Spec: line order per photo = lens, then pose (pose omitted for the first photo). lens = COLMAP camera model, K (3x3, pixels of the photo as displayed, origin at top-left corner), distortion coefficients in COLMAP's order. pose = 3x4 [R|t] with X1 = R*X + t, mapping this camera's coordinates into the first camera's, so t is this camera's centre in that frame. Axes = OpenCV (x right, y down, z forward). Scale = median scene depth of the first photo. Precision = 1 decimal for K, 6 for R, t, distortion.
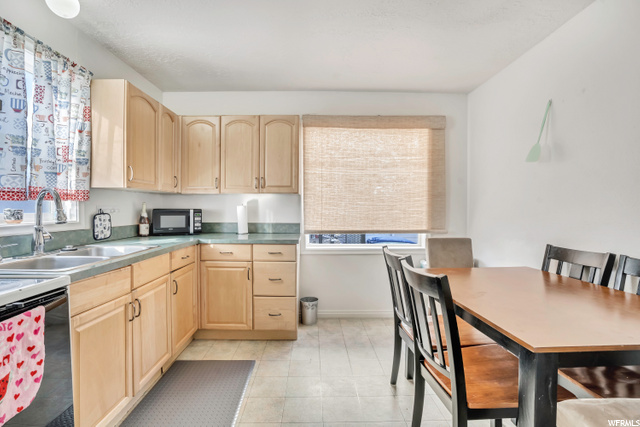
lens RADIAL K [[302.4, 0, 316.7], [0, 302.4, 211.2], [0, 0, 1]] dist [-0.024948, 0.004856]
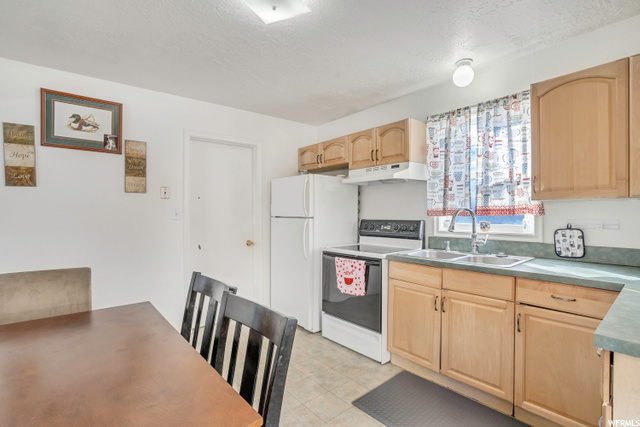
lens RADIAL K [[295.8, 0, 317.4], [0, 295.8, 215.9], [0, 0, 1]] dist [-0.046906, 0.012082]
pose [[-0.750926, 0.007301, -0.660346, 0.368814], [-0.005882, 0.999825, 0.017743, -0.036683], [0.660360, 0.017208, -0.750752, 1.000985]]
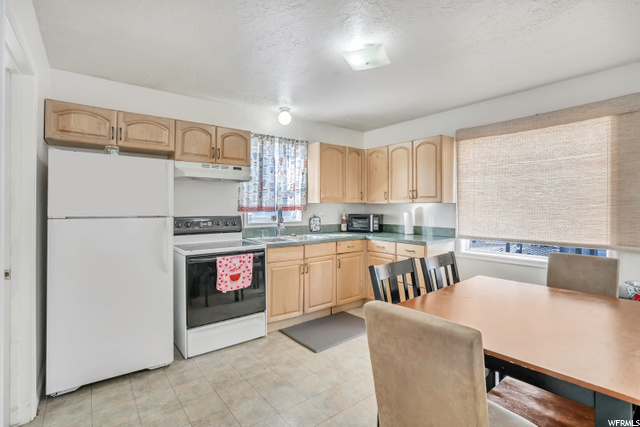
lens RADIAL K [[295.8, 0, 317.2], [0, 295.8, 208.5], [0, 0, 1]] dist [-0.046906, 0.012082]
pose [[0.613037, 0.000828, -0.790054, 0.597043], [-0.006479, 0.999971, -0.003980, -0.032461], [0.790027, 0.007559, 0.613025, -0.063110]]
